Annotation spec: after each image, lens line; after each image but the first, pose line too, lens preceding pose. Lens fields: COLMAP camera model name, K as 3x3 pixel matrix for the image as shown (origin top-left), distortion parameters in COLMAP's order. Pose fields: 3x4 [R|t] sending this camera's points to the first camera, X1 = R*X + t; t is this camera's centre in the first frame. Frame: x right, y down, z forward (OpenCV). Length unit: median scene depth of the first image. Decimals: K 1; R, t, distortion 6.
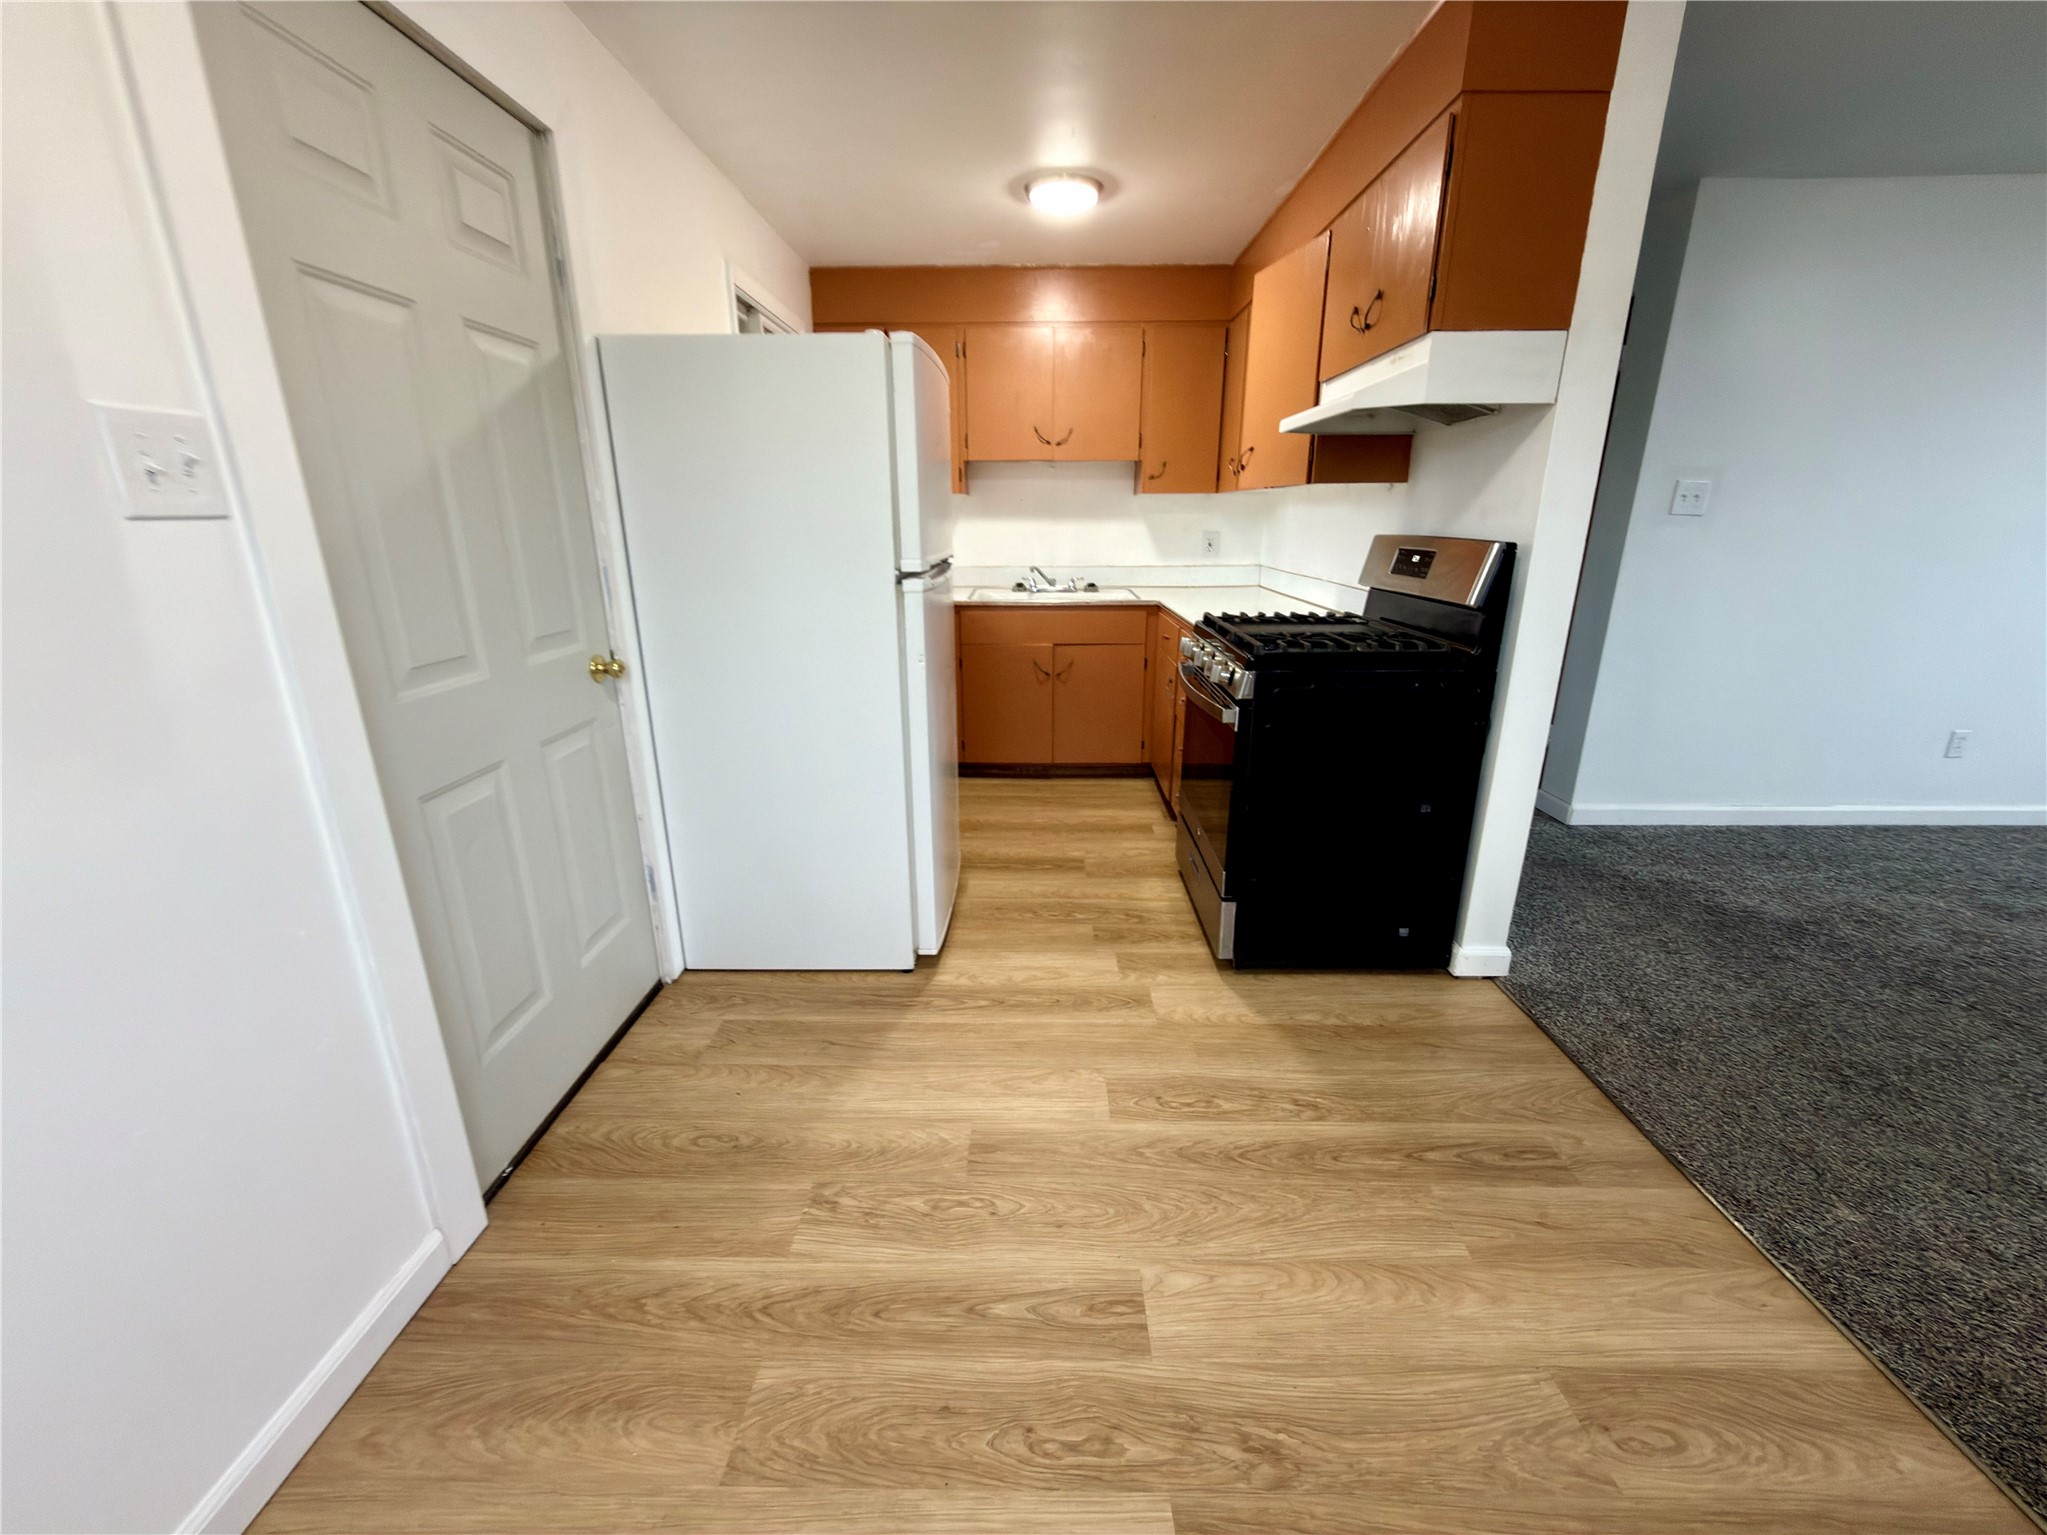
lens RADIAL K [[815.0, 0, 1028.6], [0, 815.0, 763.3], [0, 0, 1]] dist [-0.000037, 0.000380]
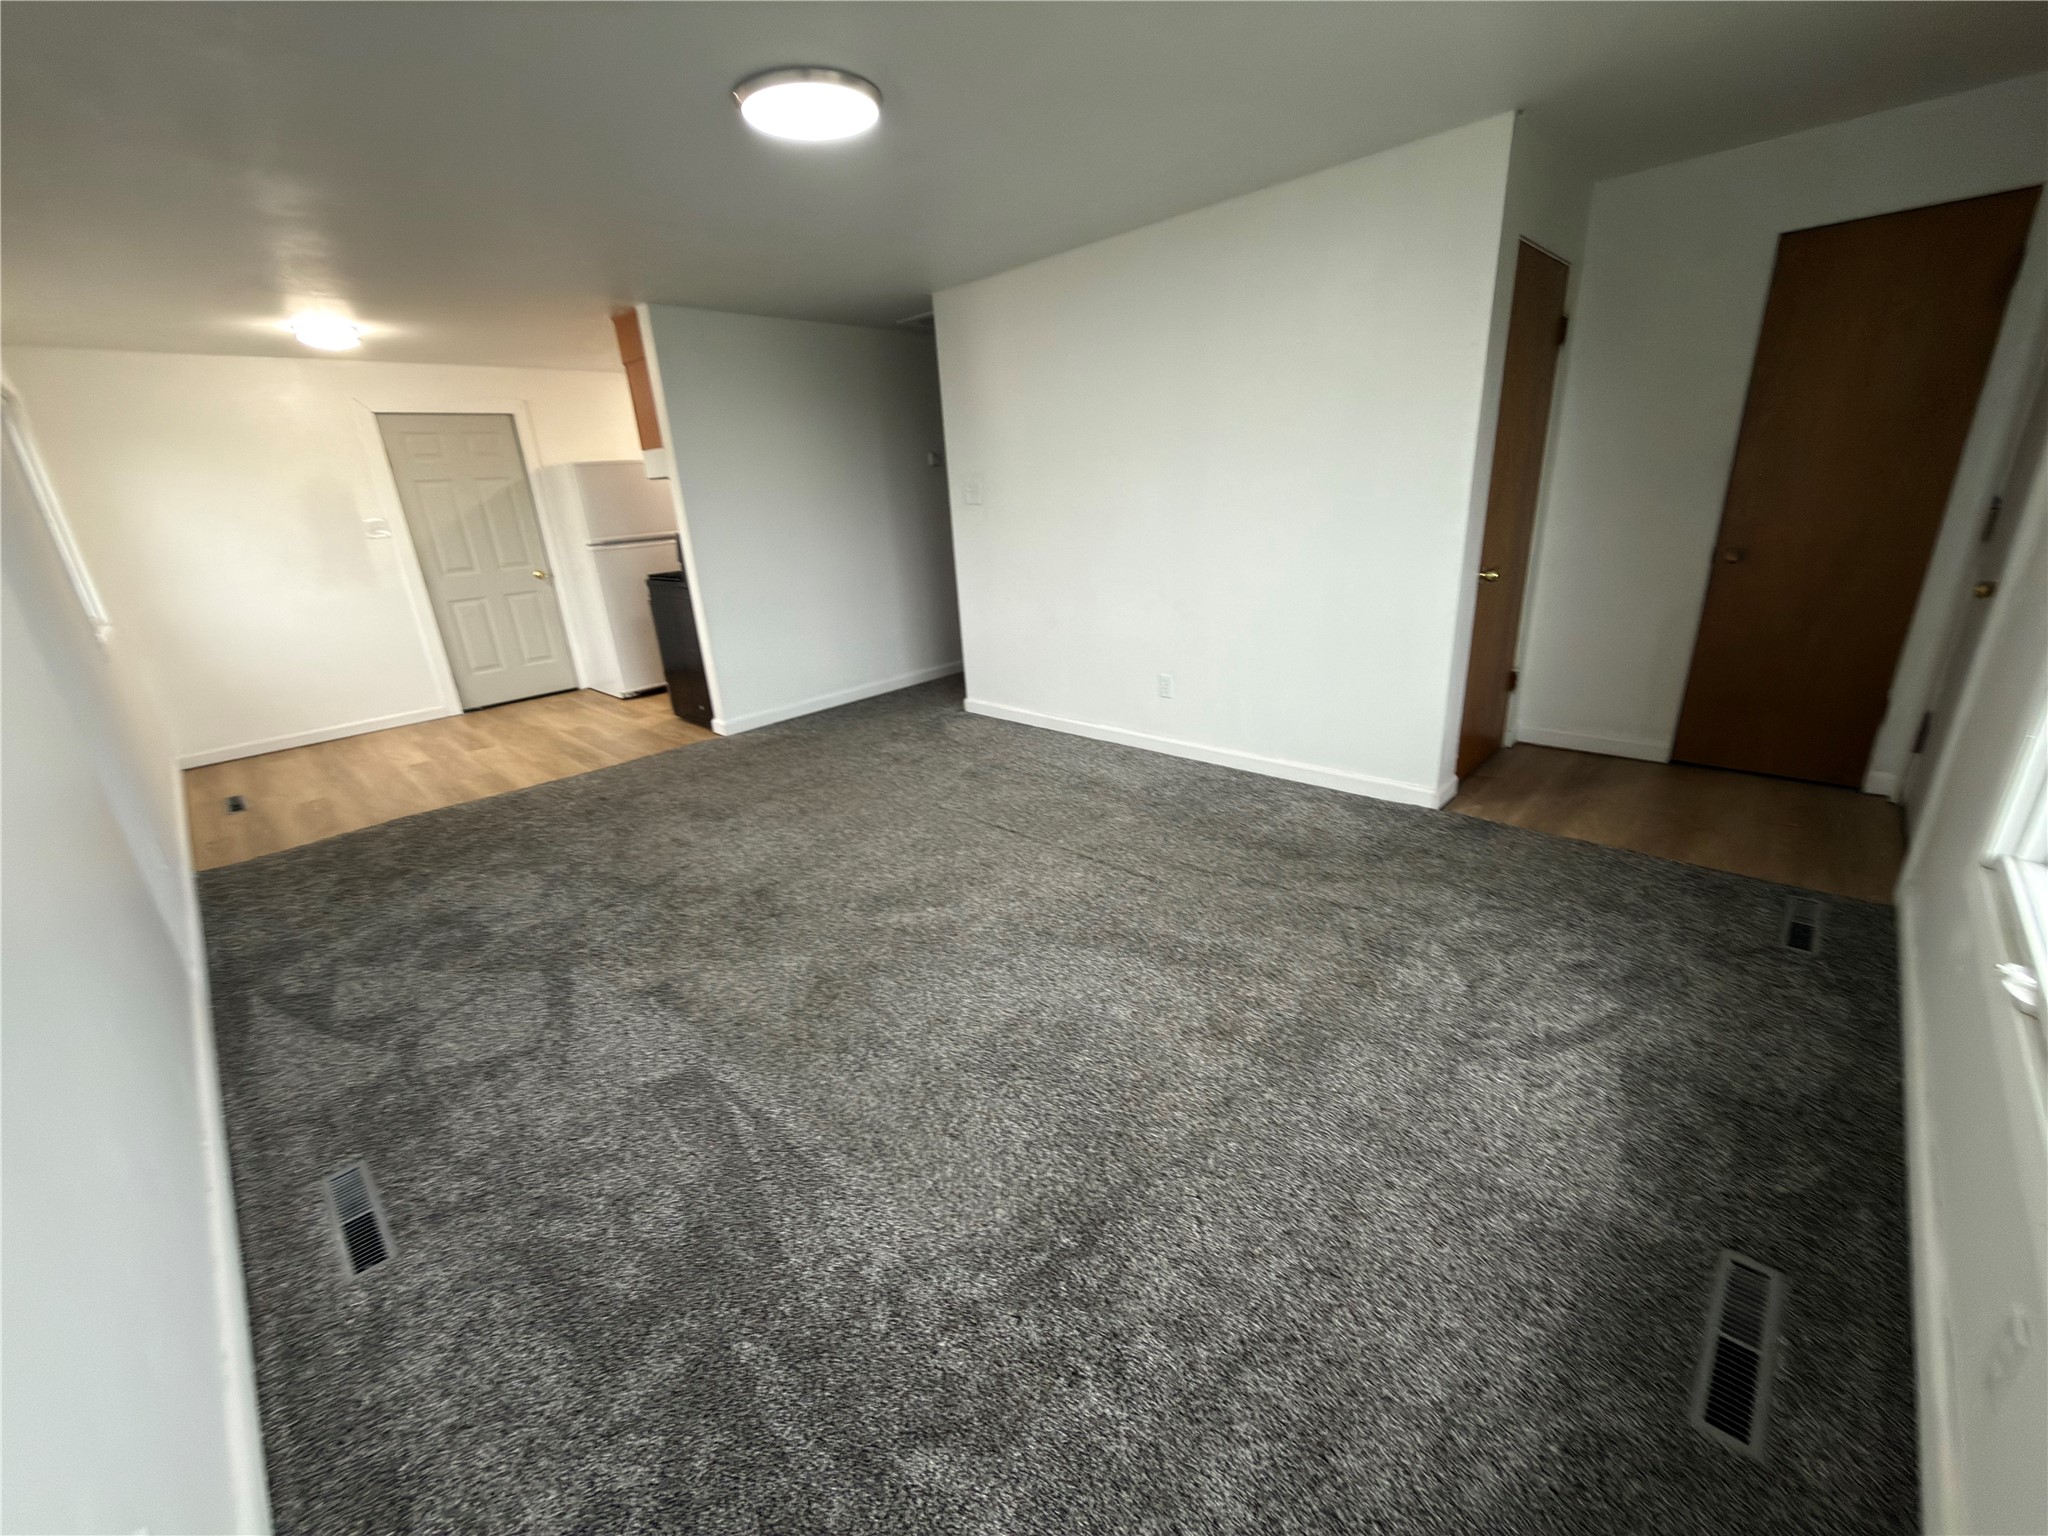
lens RADIAL K [[815.4, 0, 1029.9], [0, 815.4, 766.7], [0, 0, 1]] dist [-0.000037, 0.000380]
pose [[0.727945, 0.186411, -0.659809, 2.422257], [-0.144985, 0.982420, 0.117599, -0.027033], [0.670131, 0.010057, 0.742175, -0.052741]]
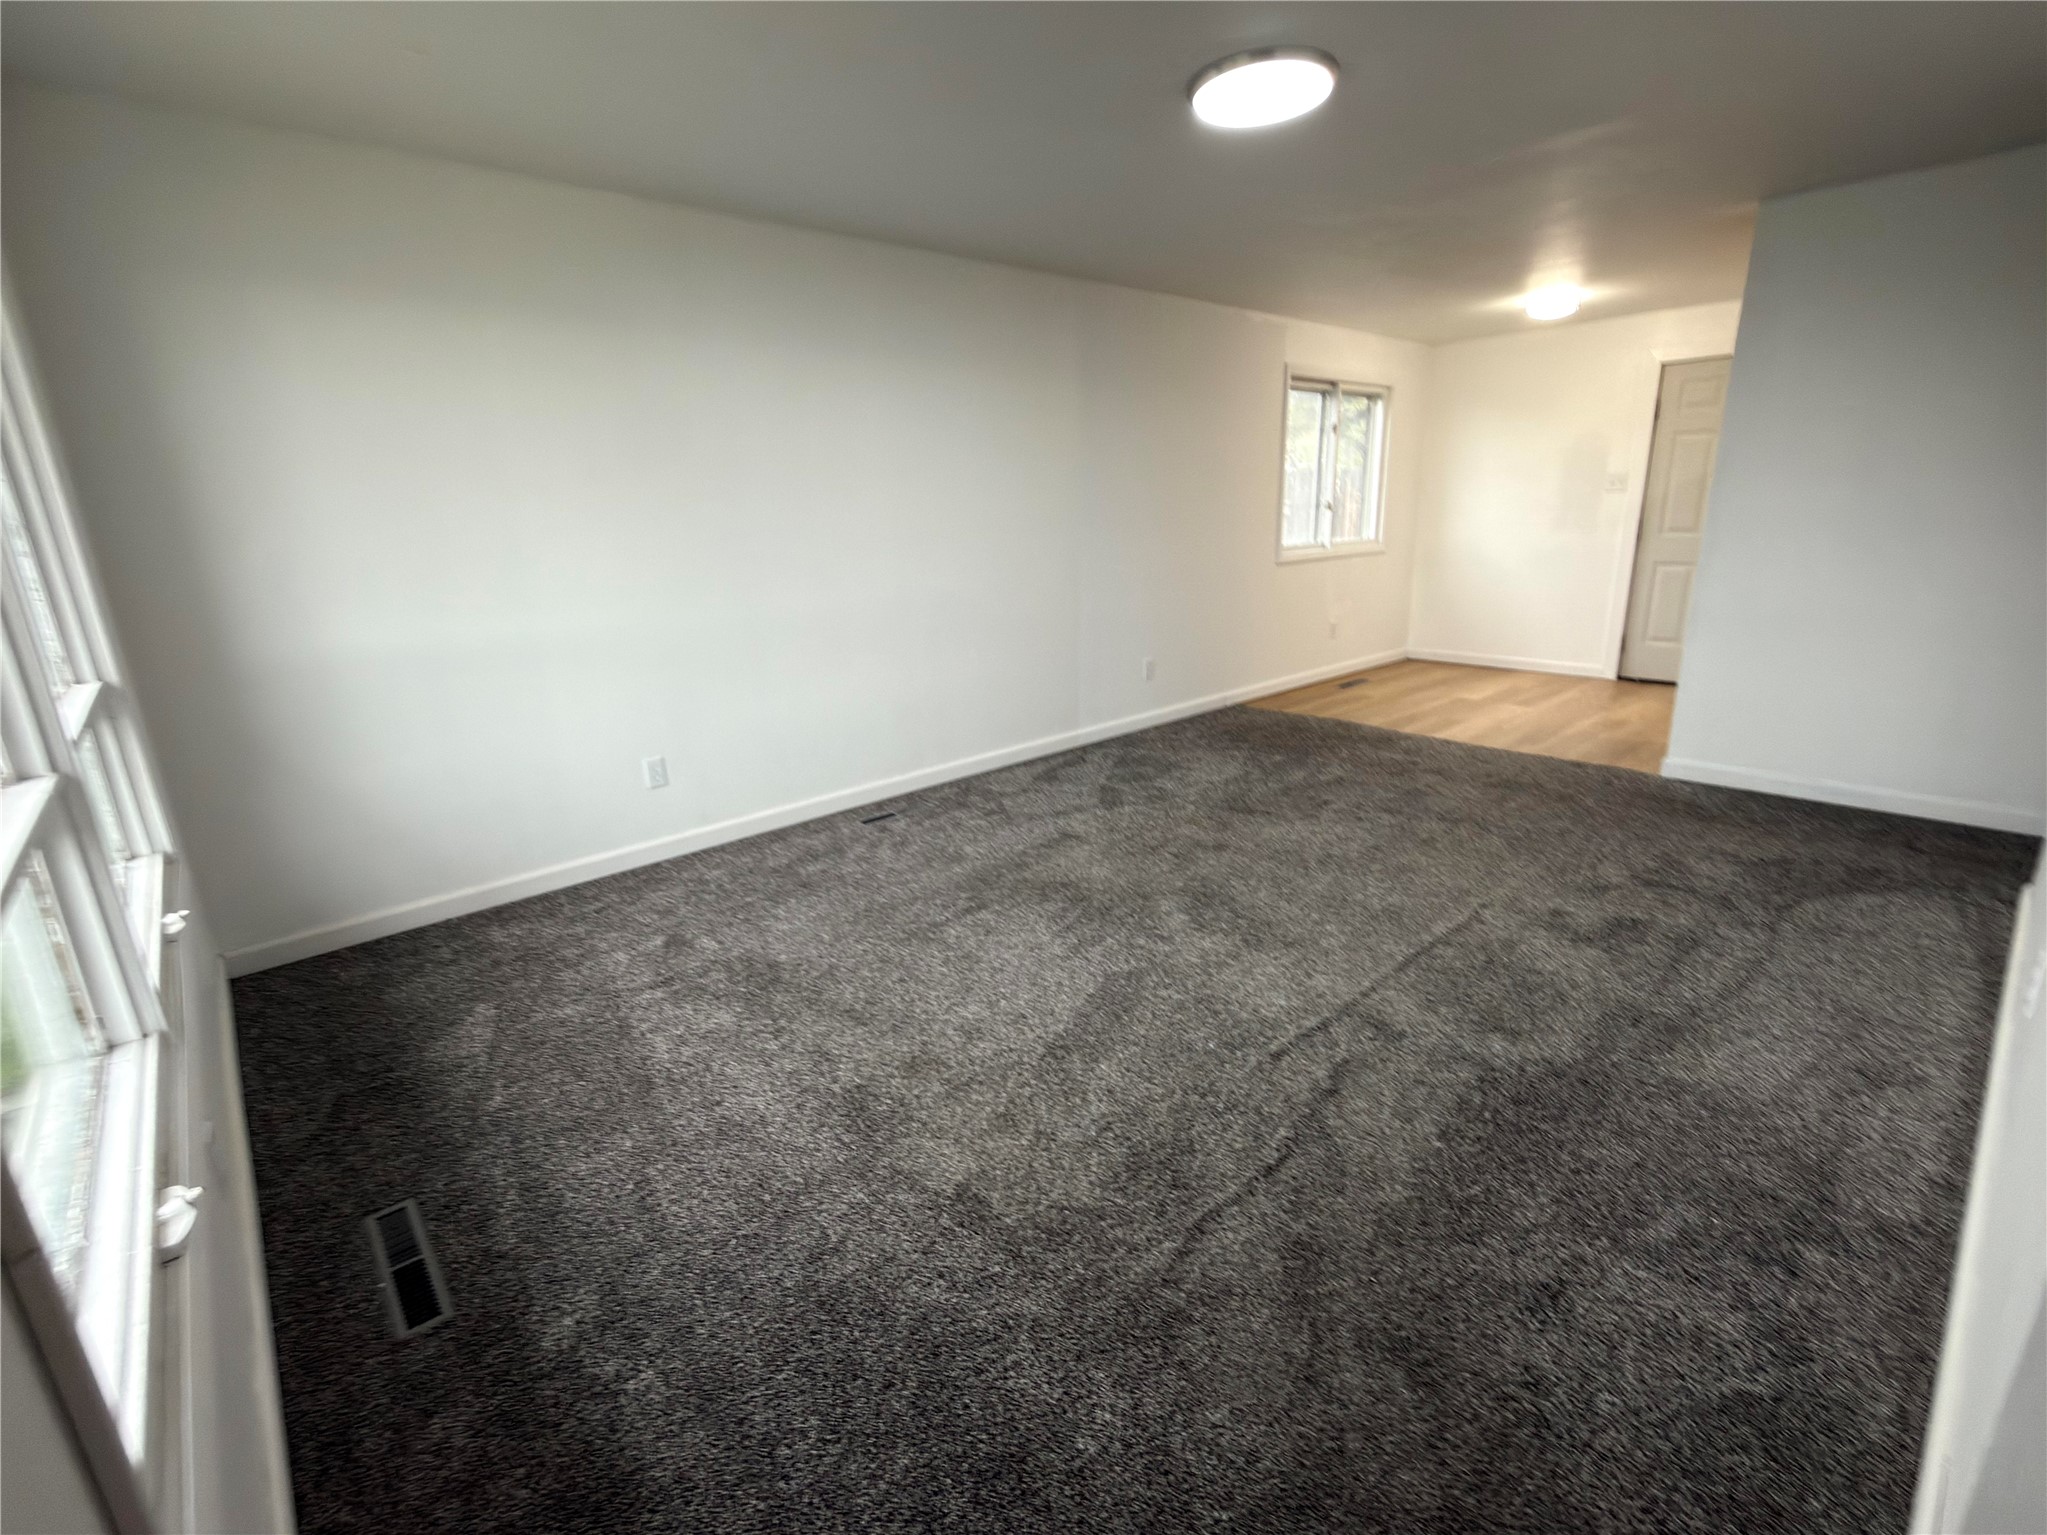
lens RADIAL K [[918.3, 0, 1022.1], [0, 918.3, 767.5], [0, 0, 1]] dist [0.003662, -0.000058]
pose [[-0.737970, 0.209186, -0.641593, 2.500374], [-0.165556, 0.865567, 0.472636, -0.377920], [0.654211, 0.455011, -0.604130, 1.174874]]
